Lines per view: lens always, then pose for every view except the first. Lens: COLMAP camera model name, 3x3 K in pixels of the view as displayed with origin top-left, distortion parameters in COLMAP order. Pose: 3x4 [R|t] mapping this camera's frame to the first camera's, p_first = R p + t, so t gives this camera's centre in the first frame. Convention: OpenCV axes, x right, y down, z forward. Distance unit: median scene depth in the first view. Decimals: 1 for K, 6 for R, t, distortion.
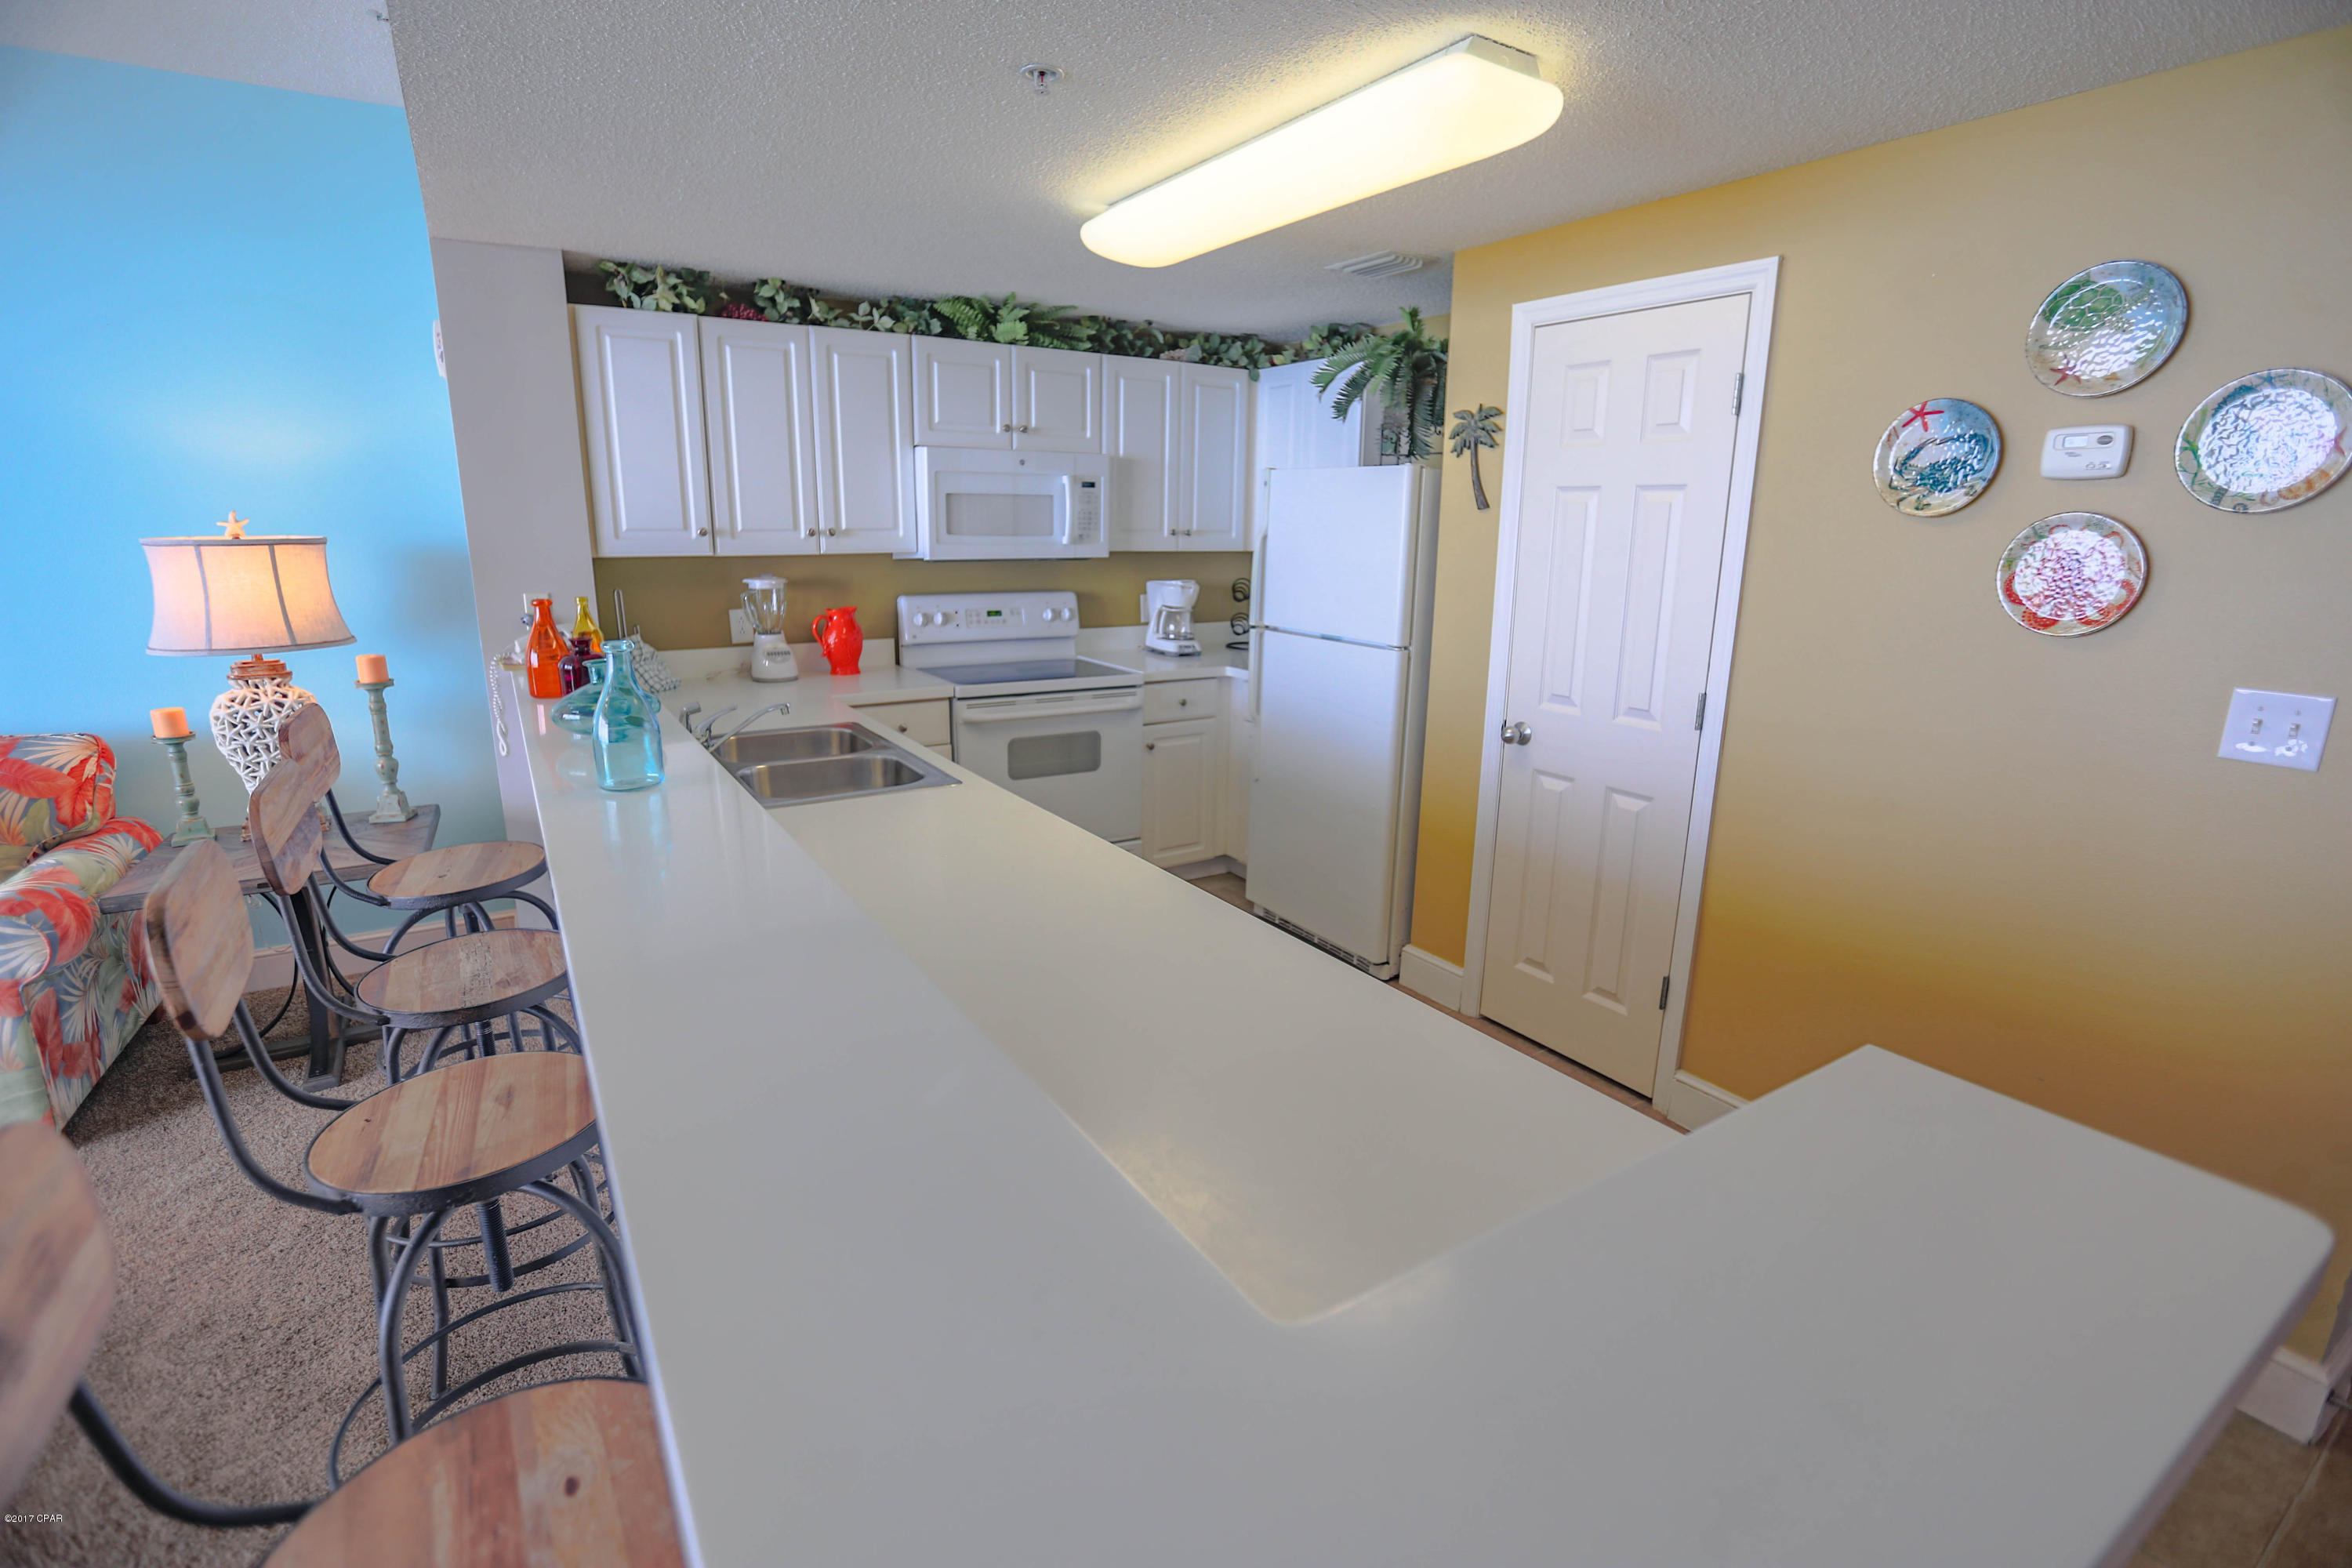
lens RADIAL K [[1082.8, 0, 1170.6], [0, 1082.8, 772.8], [0, 0, 1]] dist [-0.055475, 0.023033]
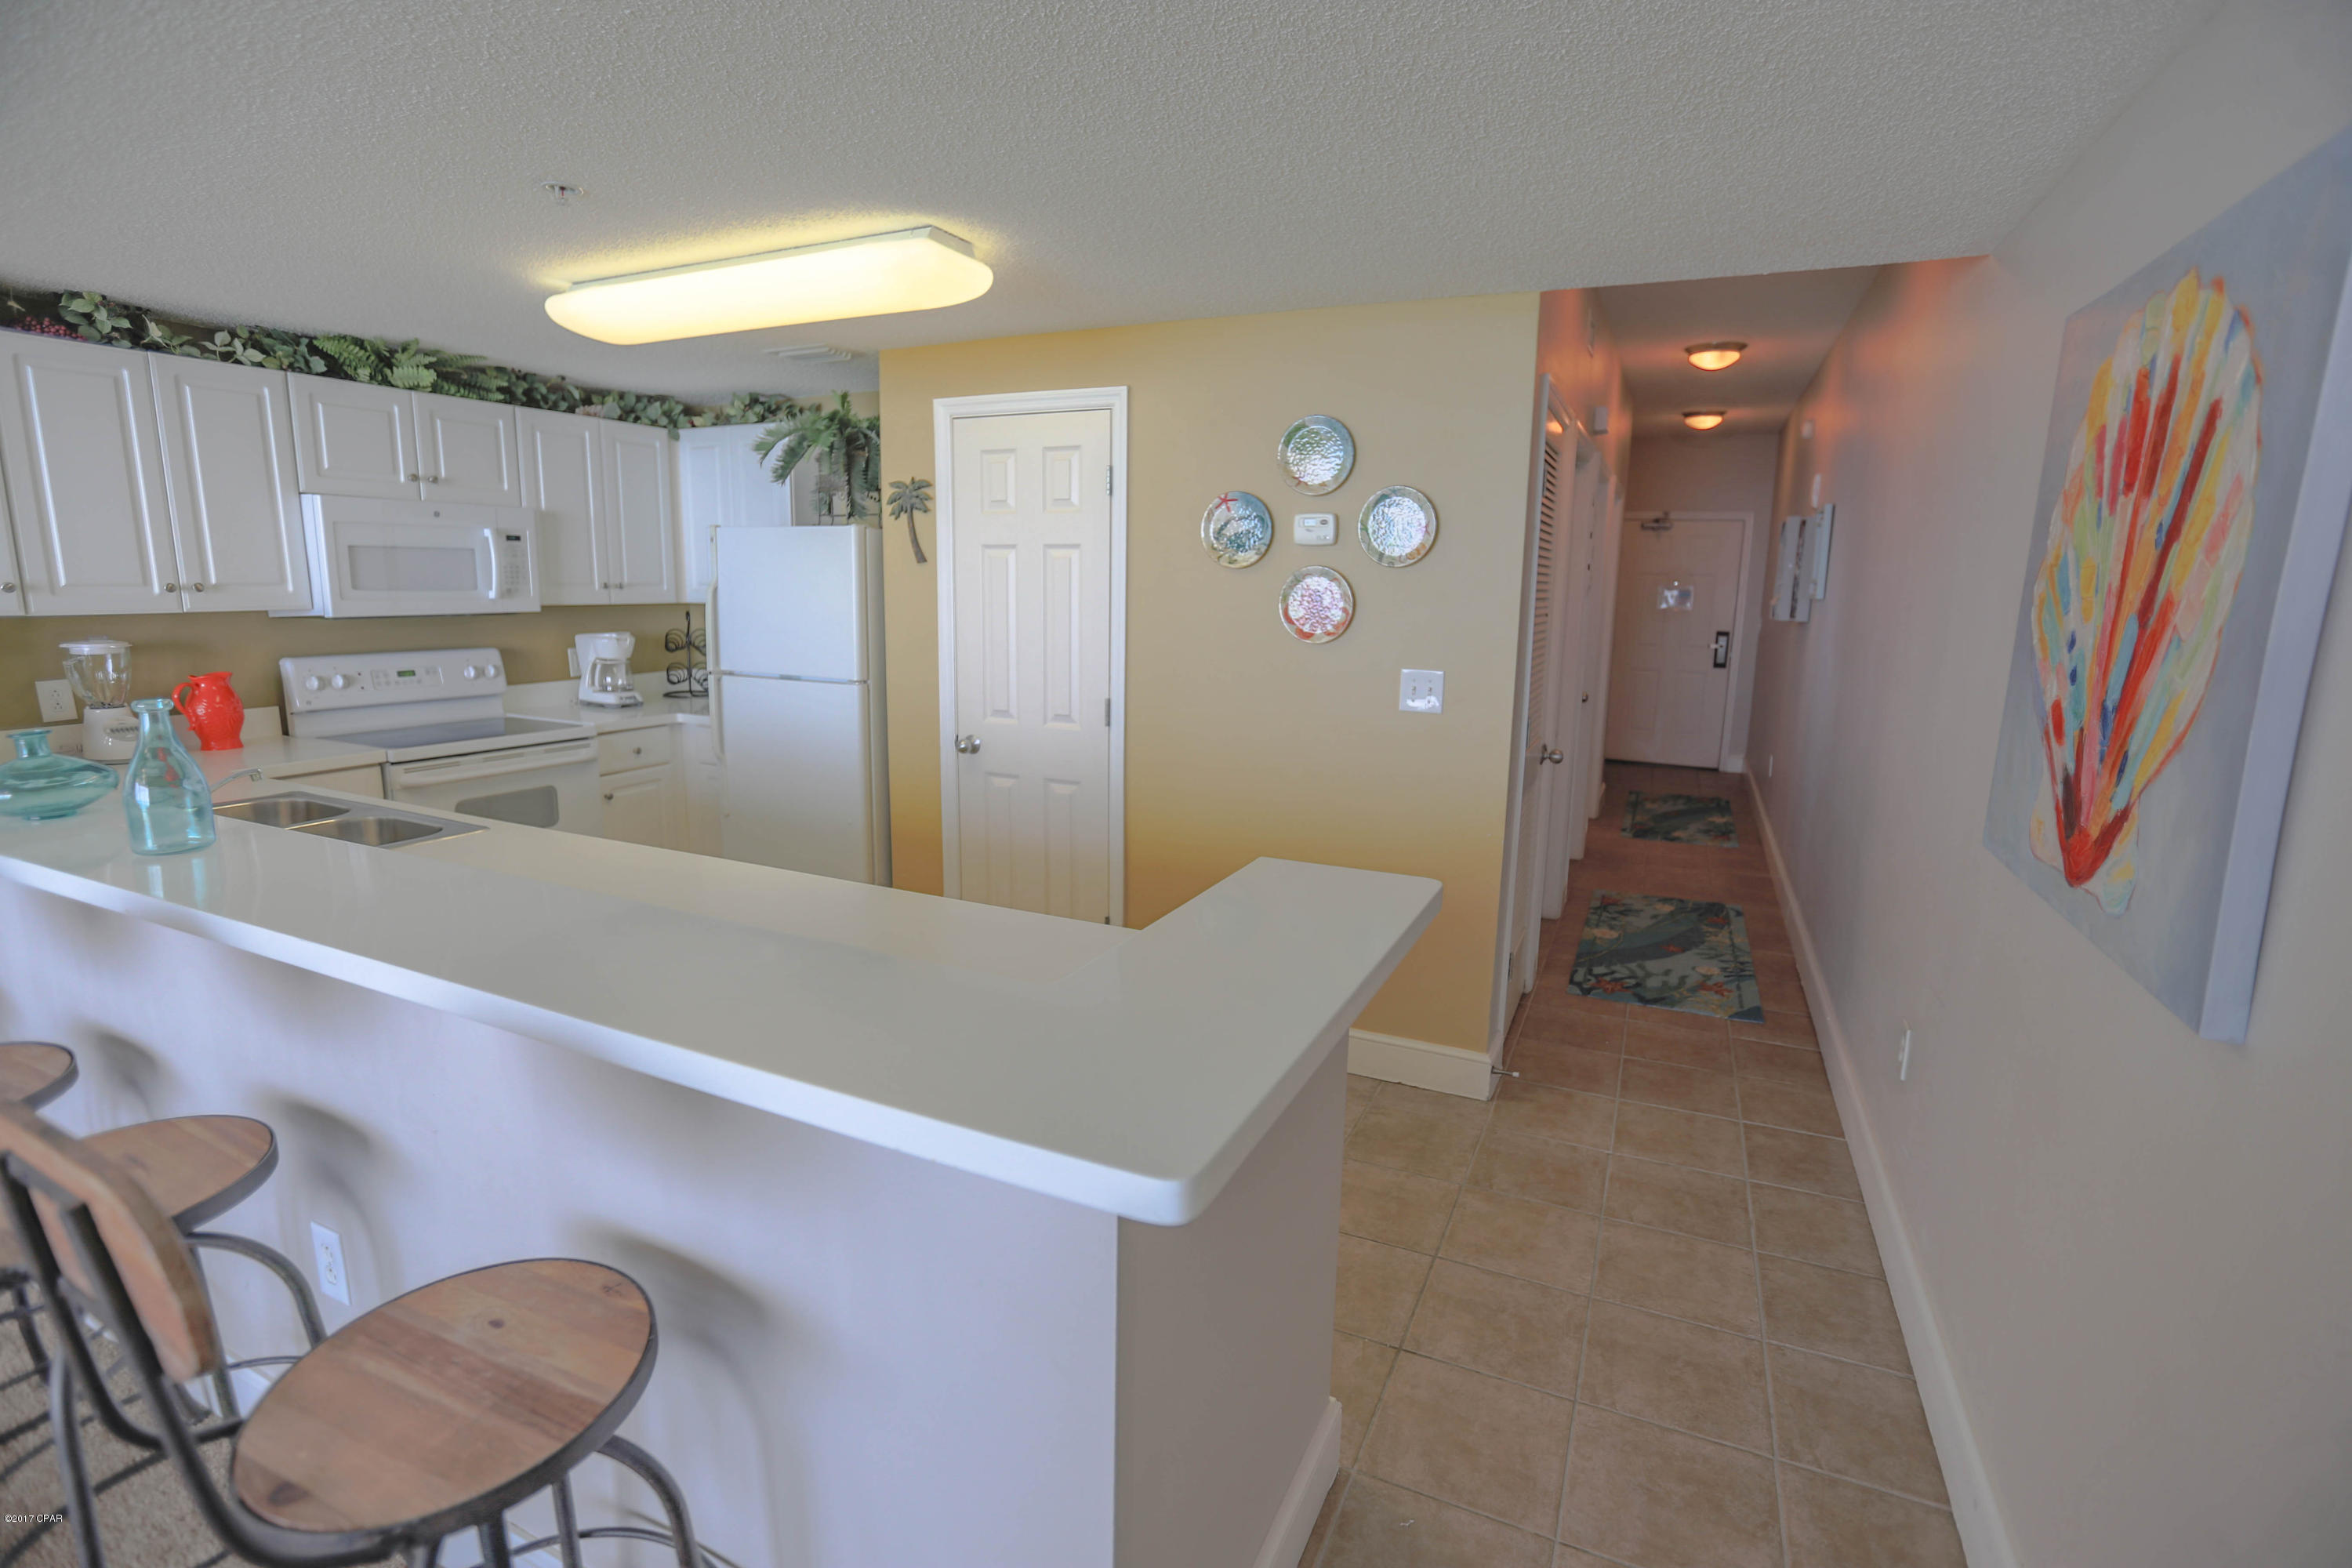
lens RADIAL K [[1082.8, 0, 1170.6], [0, 1082.8, 772.8], [0, 0, 1]] dist [-0.055475, 0.023033]
pose [[0.844265, -0.094757, 0.527483, -0.111893], [0.117649, 0.993006, -0.009920, 0.028044], [-0.522853, 0.070433, 0.849508, -0.131375]]
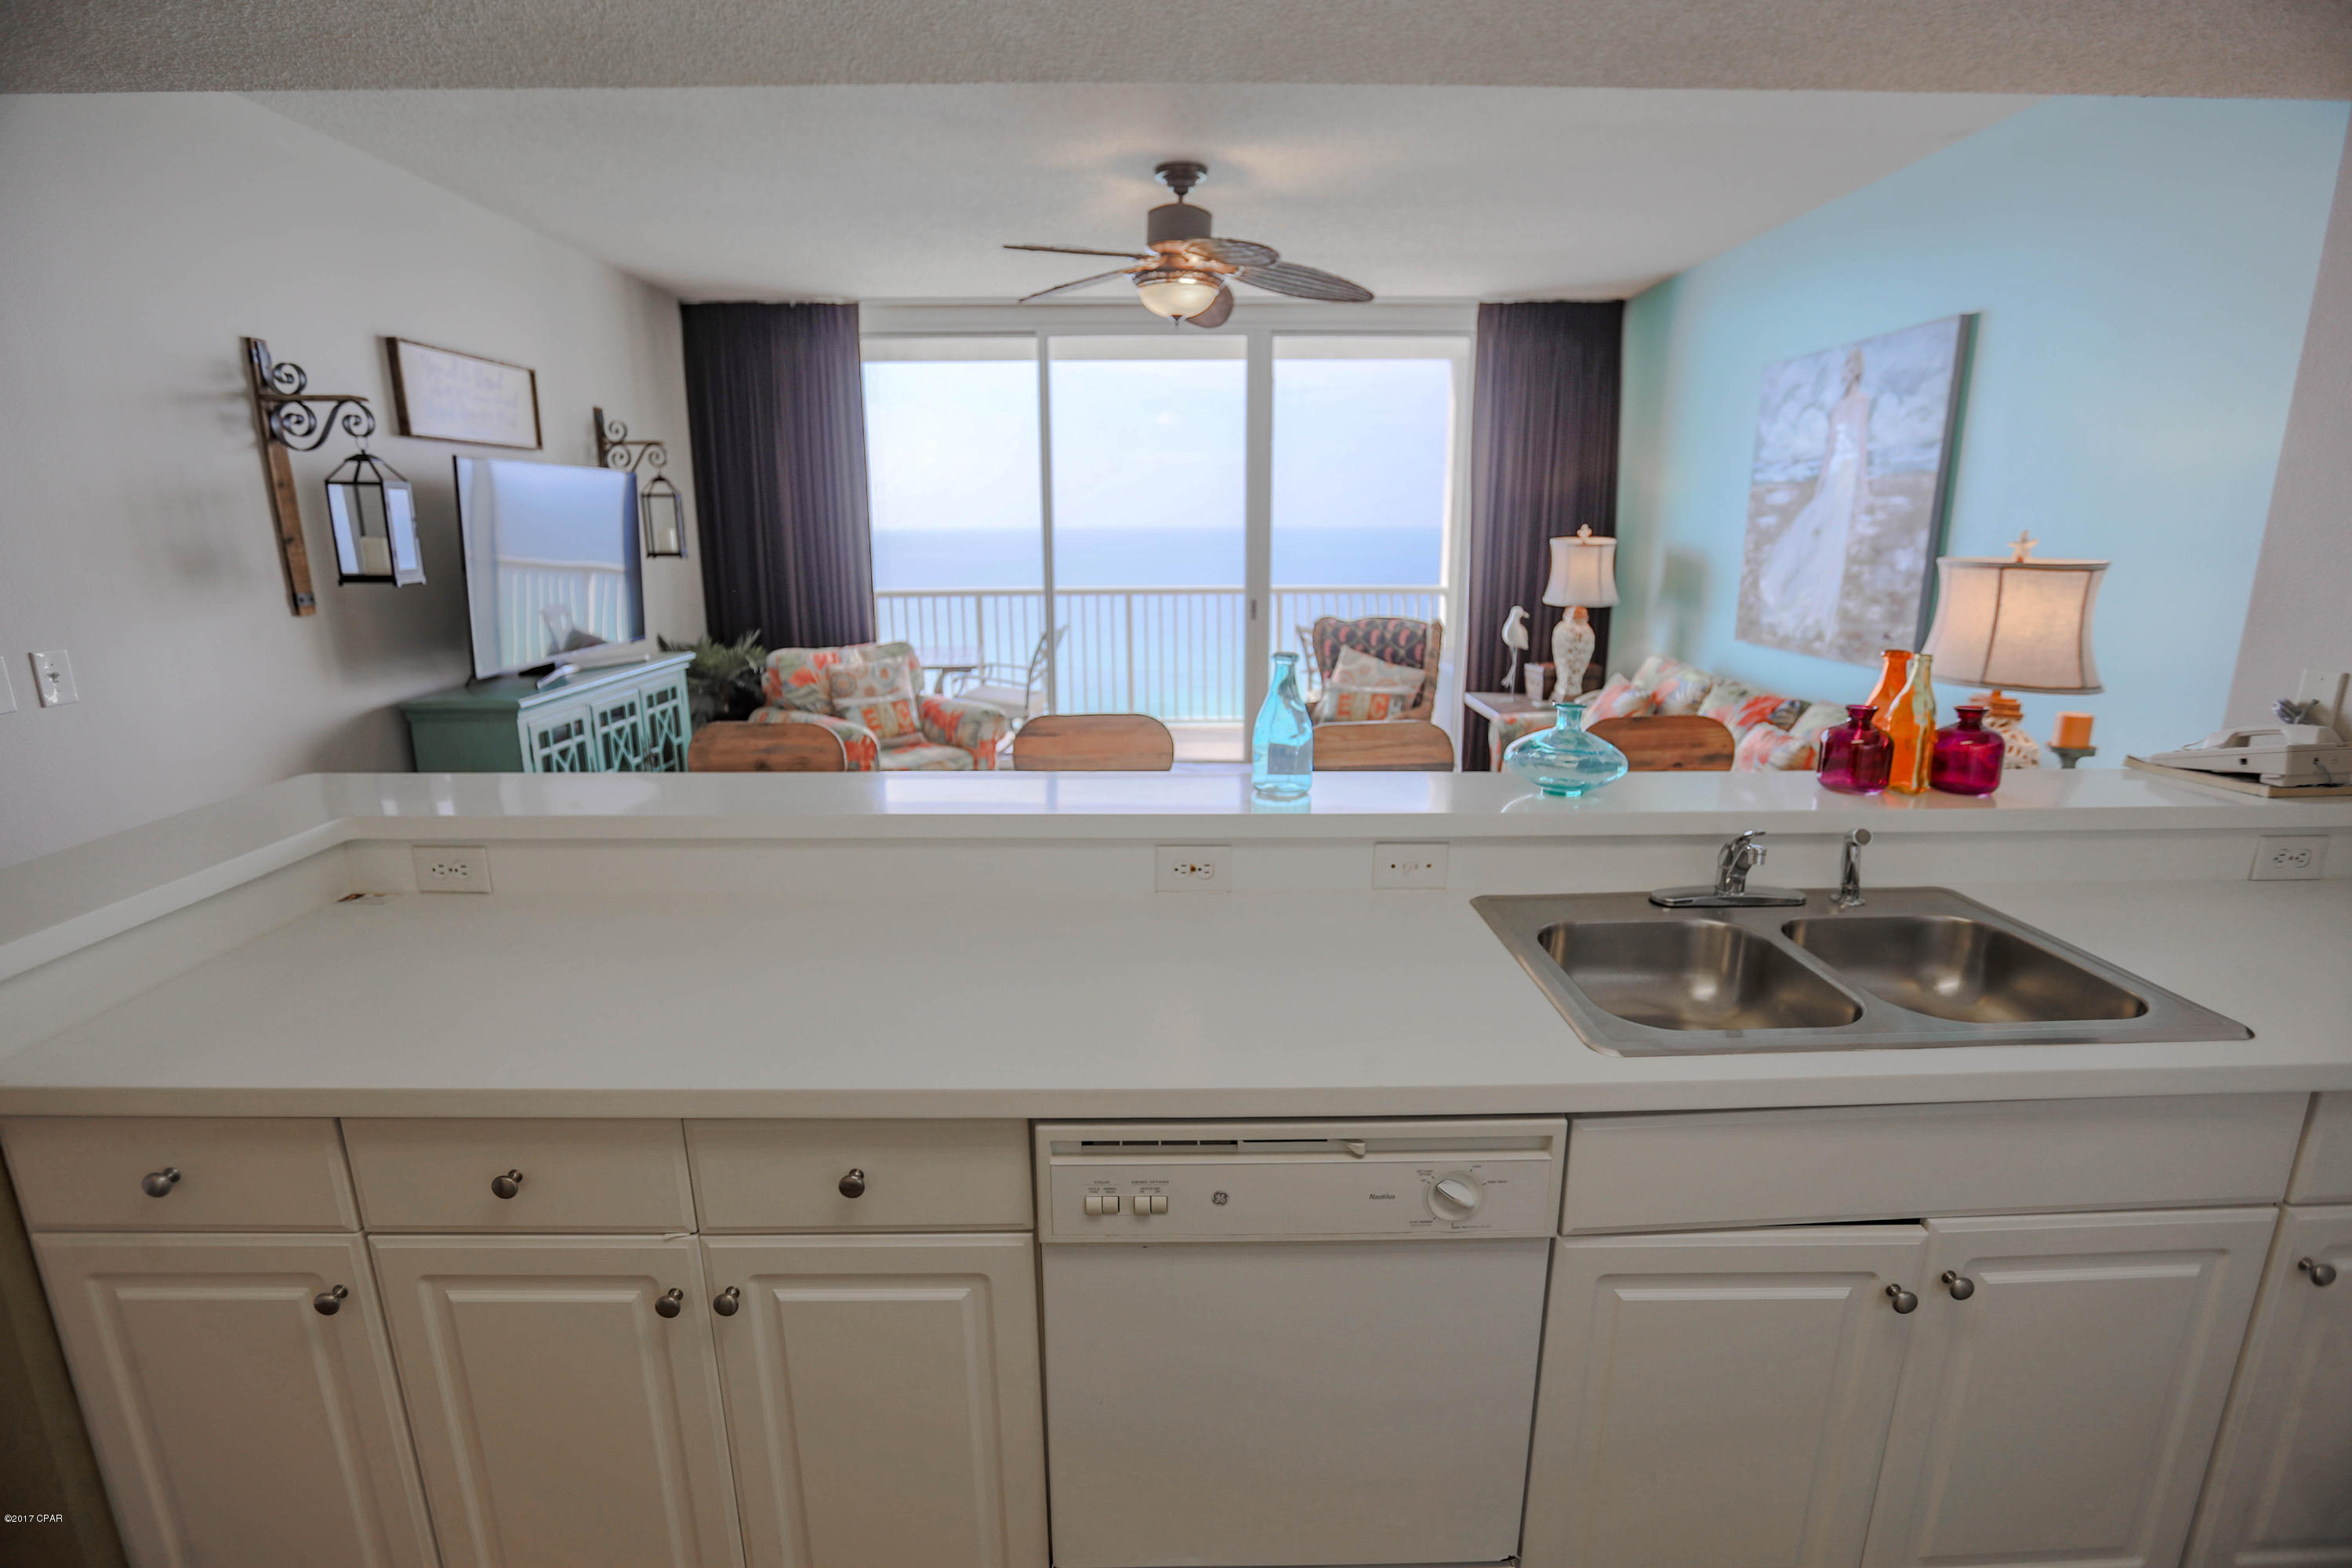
lens RADIAL K [[1082.8, 0, 1170.6], [0, 1082.8, 772.8], [0, 0, 1]] dist [-0.055475, 0.023033]
pose [[-0.521612, 0.183382, -0.833242, 0.211452], [-0.198621, 0.923694, 0.327627, -0.157563], [0.829741, 0.336393, -0.445386, 0.655331]]
